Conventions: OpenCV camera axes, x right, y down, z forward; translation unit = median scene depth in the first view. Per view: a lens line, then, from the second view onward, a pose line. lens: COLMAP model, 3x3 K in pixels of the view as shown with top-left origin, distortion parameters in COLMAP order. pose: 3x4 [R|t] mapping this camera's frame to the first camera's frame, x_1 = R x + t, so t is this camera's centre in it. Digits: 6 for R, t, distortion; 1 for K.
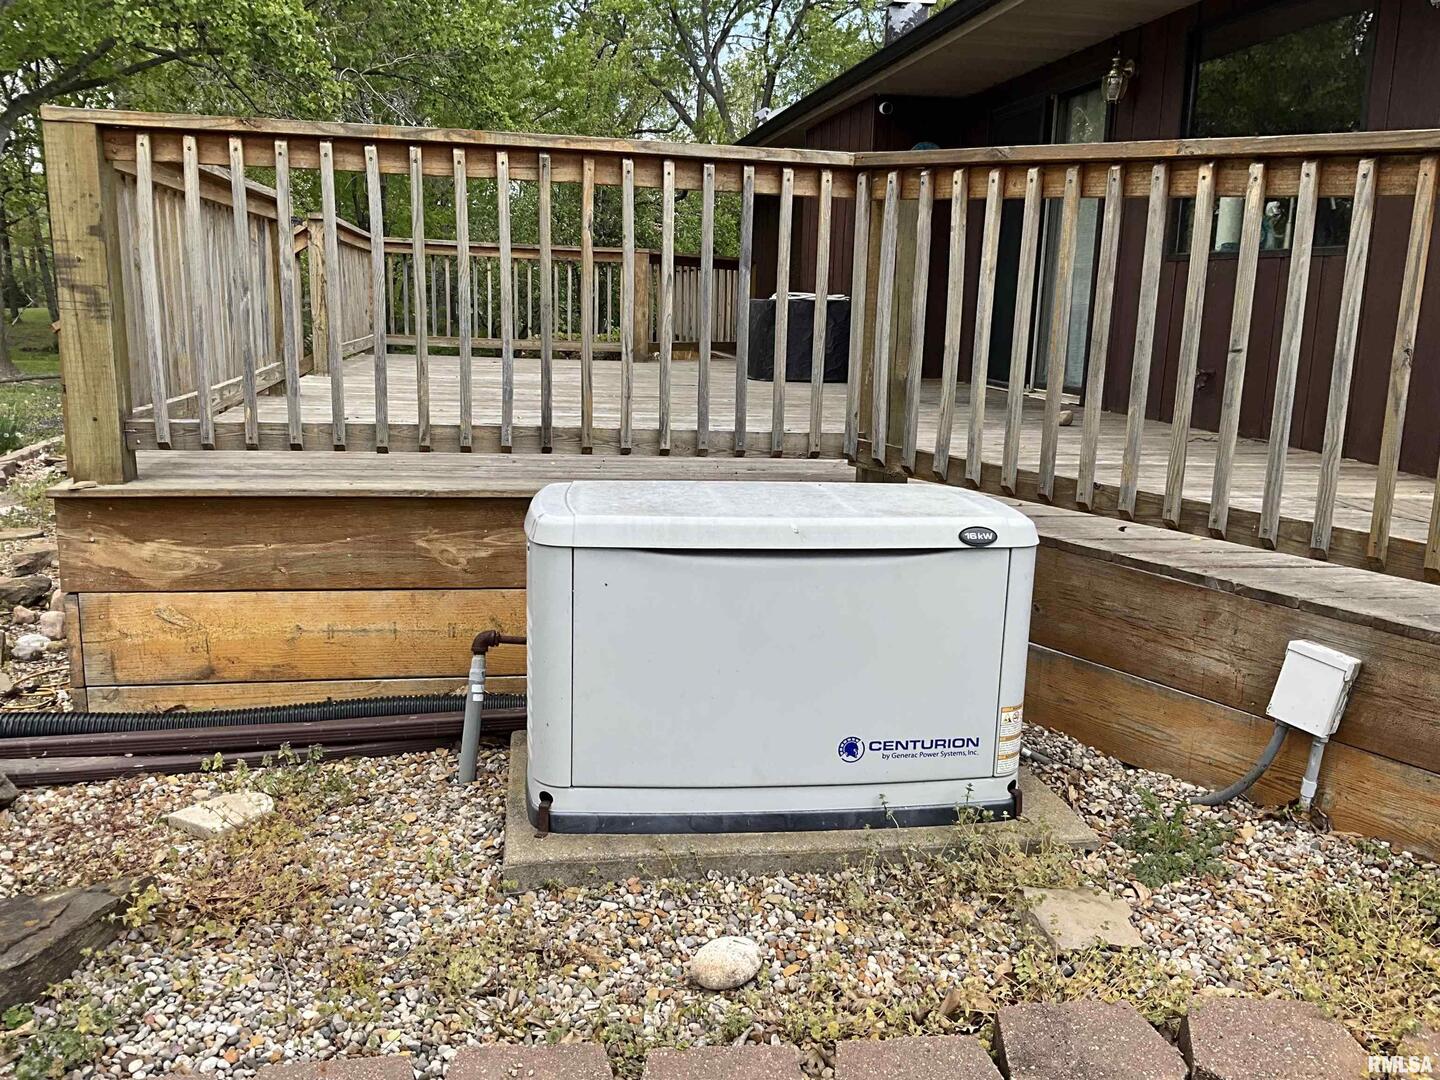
lens RADIAL K [[1200.4, 0, 720.0], [0, 1200.4, 541.7], [0, 0, 1]] dist [0.028638, -0.062690]
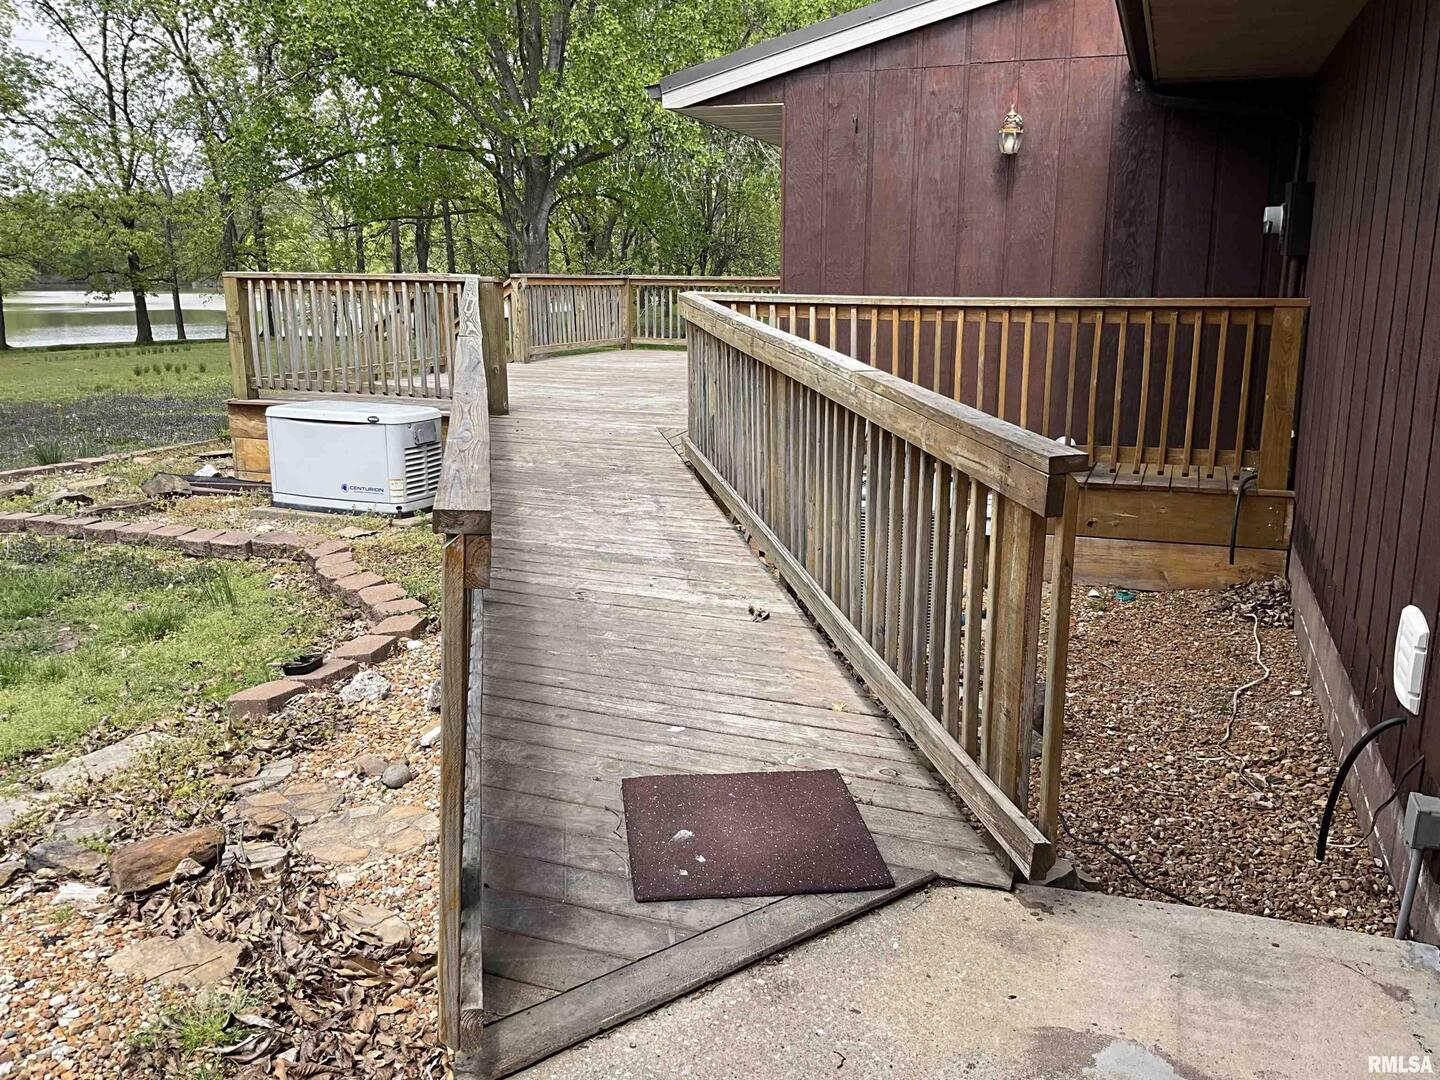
lens RADIAL K [[1200.4, 0, 719.9], [0, 1200.4, 543.9], [0, 0, 1]] dist [0.028638, -0.062690]
pose [[0.862166, 0.088823, -0.498778, 2.466896], [-0.082525, 0.995984, 0.034717, 0.128563], [0.499859, 0.011230, 0.866034, -1.172680]]
